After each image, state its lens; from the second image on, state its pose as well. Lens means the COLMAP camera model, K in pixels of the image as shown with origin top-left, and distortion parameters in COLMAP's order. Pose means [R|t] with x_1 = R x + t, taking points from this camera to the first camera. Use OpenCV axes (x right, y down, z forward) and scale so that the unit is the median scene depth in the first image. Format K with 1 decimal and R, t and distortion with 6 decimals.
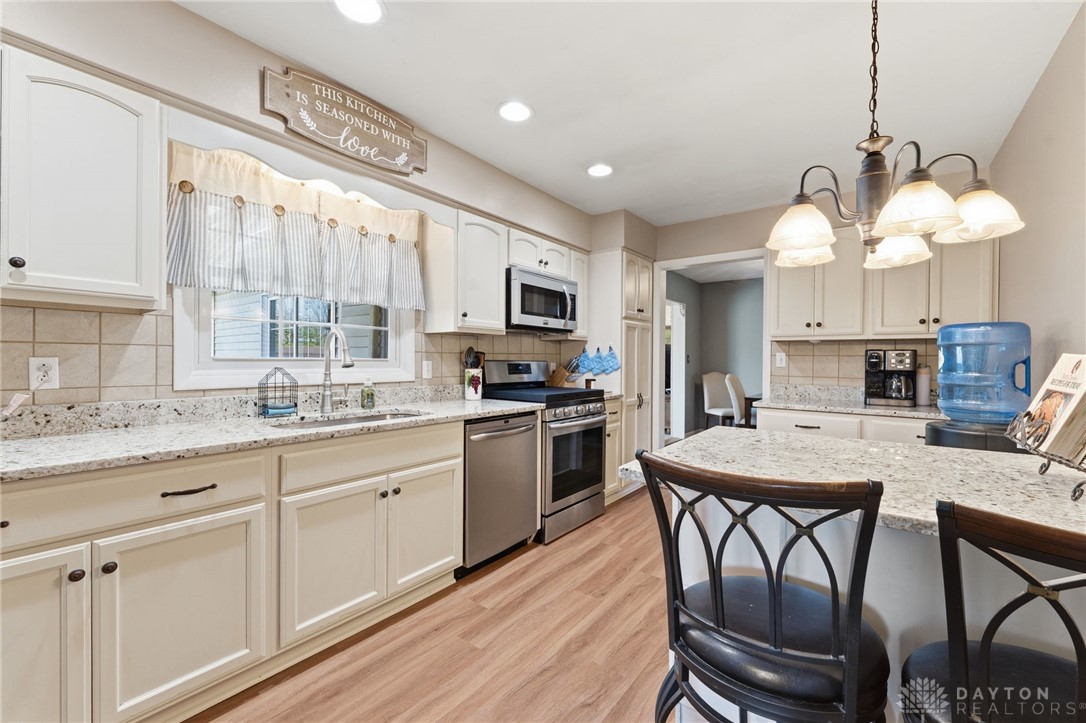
lens RADIAL K [[441.9, 0, 539.3], [0, 441.9, 364.3], [0, 0, 1]] dist [0.001797, -0.000169]
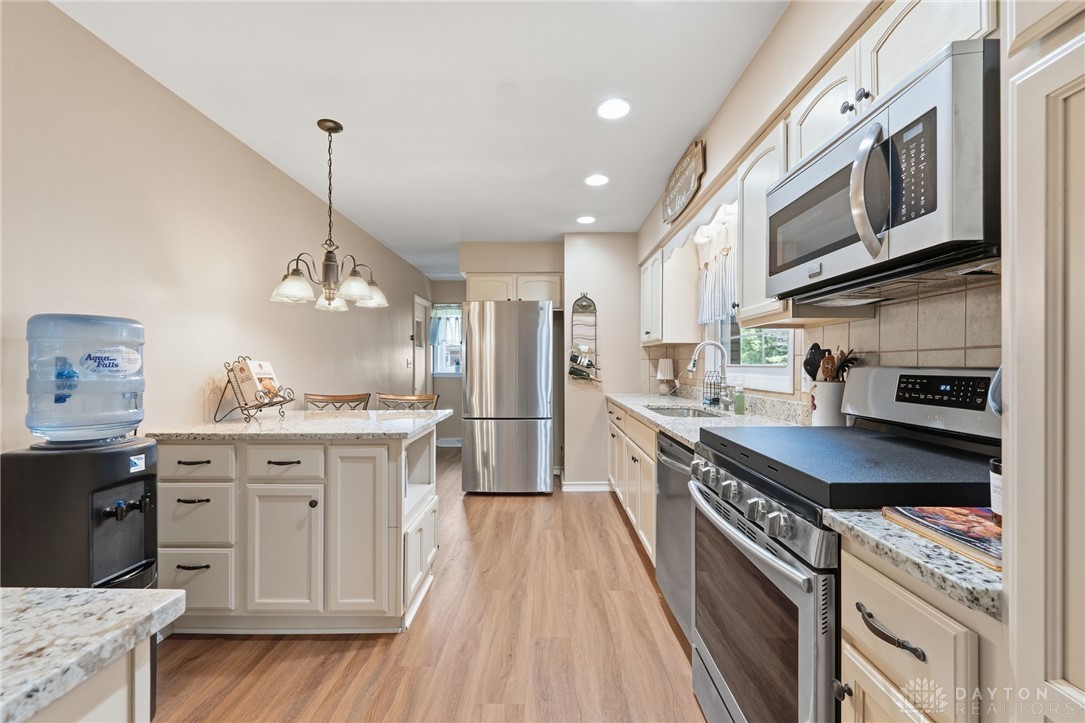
lens RADIAL K [[441.4, 0, 541.7], [0, 441.4, 363.5], [0, 0, 1]] dist [0.001797, -0.000169]
pose [[-0.799875, -0.007490, -0.600120, 0.651840], [-0.010377, 0.999945, 0.001352, -0.013287], [0.600077, 0.007308, -0.799909, 1.689564]]
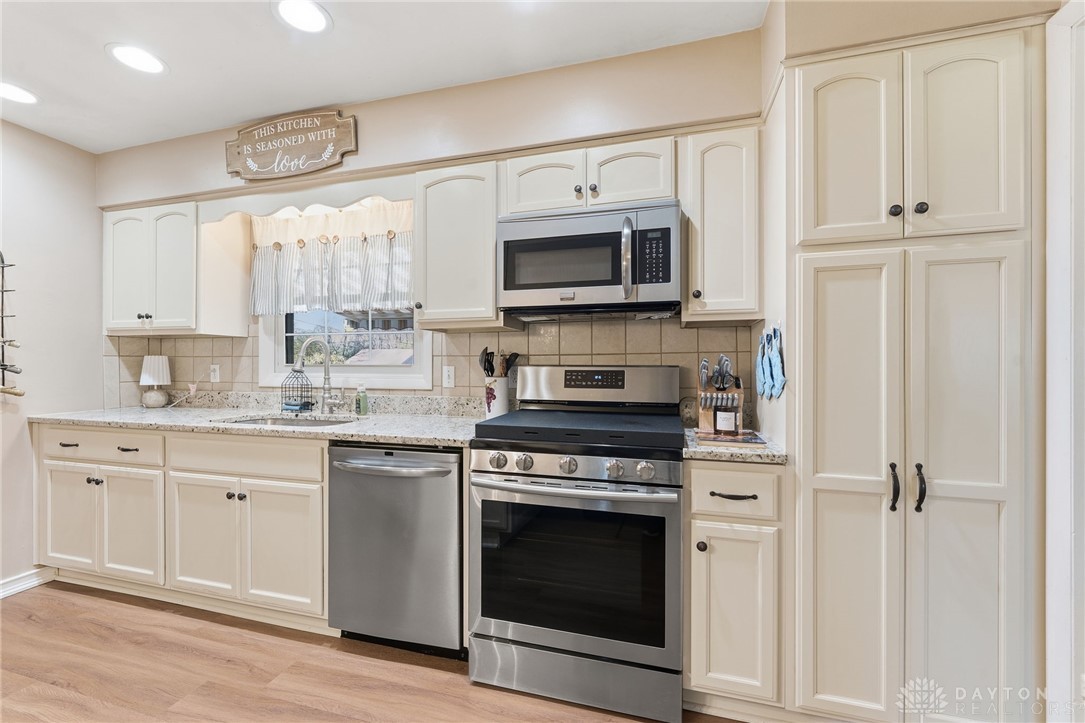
lens RADIAL K [[441.4, 0, 540.5], [0, 441.4, 366.9], [0, 0, 1]] dist [0.001797, -0.000169]
pose [[0.373727, -0.002509, -0.927535, 0.746890], [-0.006933, 0.999961, -0.005498, -0.004109], [0.927513, 0.008486, 0.373695, 1.095505]]
